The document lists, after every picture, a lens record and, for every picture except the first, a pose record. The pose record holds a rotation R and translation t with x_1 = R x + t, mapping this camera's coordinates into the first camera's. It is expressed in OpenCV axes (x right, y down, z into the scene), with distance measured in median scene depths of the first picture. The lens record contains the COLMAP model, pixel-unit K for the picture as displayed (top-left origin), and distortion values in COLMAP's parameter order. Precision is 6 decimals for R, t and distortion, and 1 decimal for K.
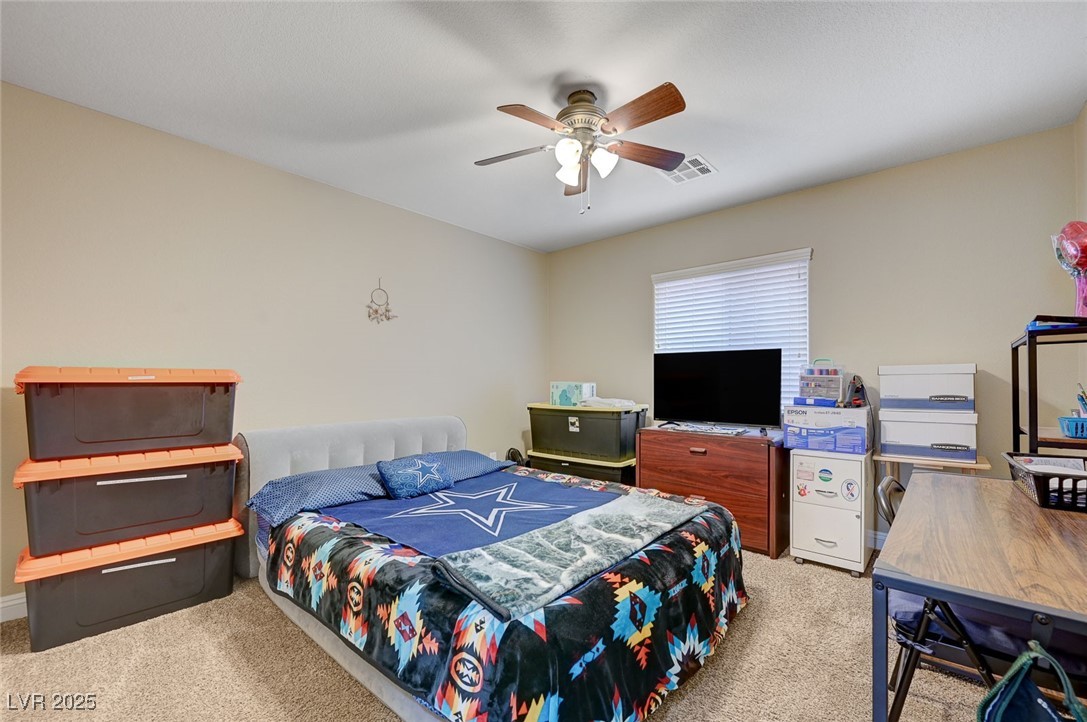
lens RADIAL K [[439.9, 0, 556.4], [0, 439.9, 377.5], [0, 0, 1]] dist [0.001096, 0.000224]
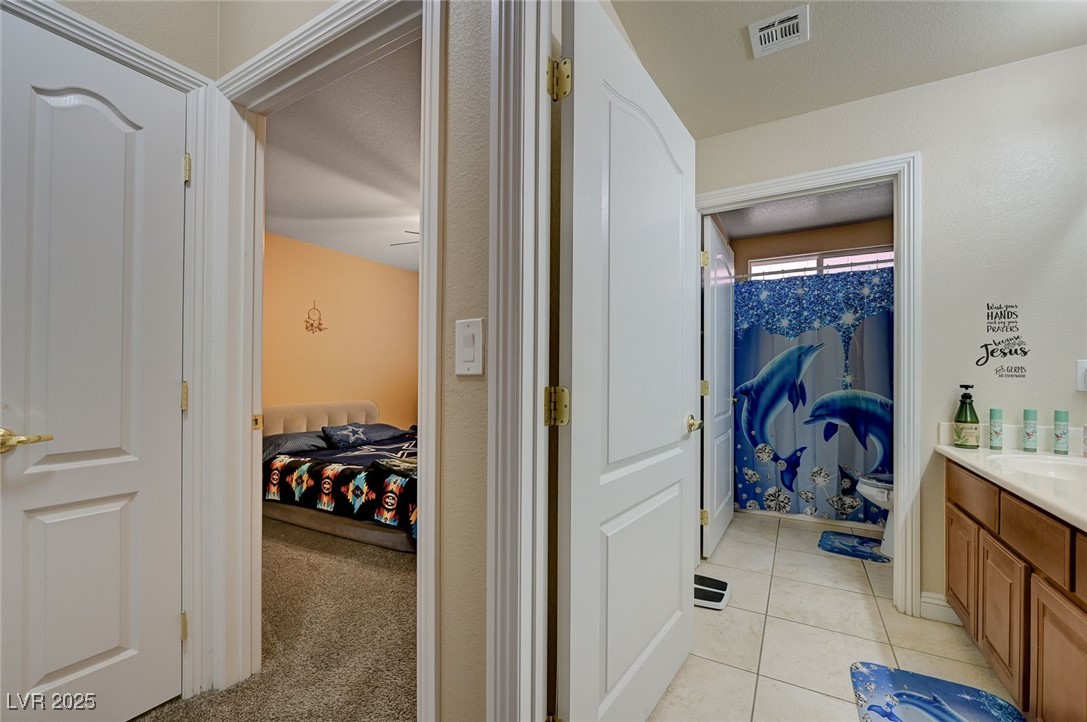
lens RADIAL K [[439.9, 0, 556.4], [0, 439.9, 377.5], [0, 0, 1]] dist [0.001096, 0.000224]
pose [[0.979063, 0.006697, 0.203447, 0.121246], [-0.009421, 0.999878, 0.012425, -0.015703], [-0.203339, -0.014082, 0.979007, -0.961600]]
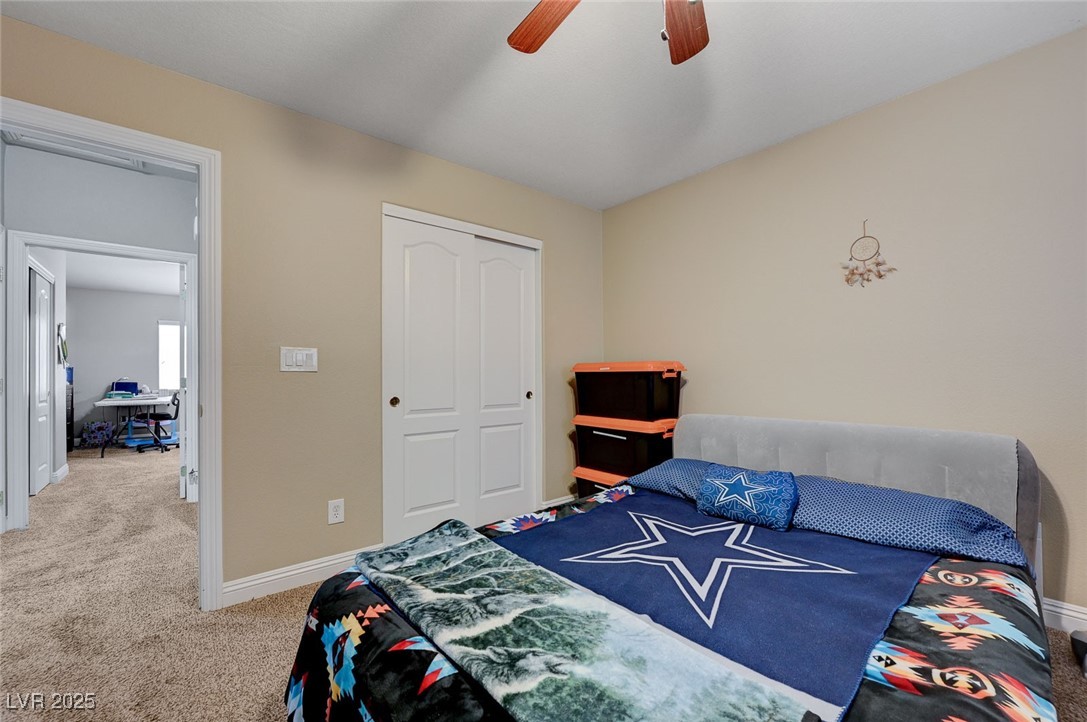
lens RADIAL K [[447.4, 0, 548.7], [0, 447.4, 370.7], [0, 0, 1]] dist [-0.002620, -0.000443]
pose [[-0.149907, -0.002835, -0.988696, 0.700416], [0.016736, 0.999845, -0.005404, 0.013642], [0.988558, -0.017357, -0.149837, 1.126476]]
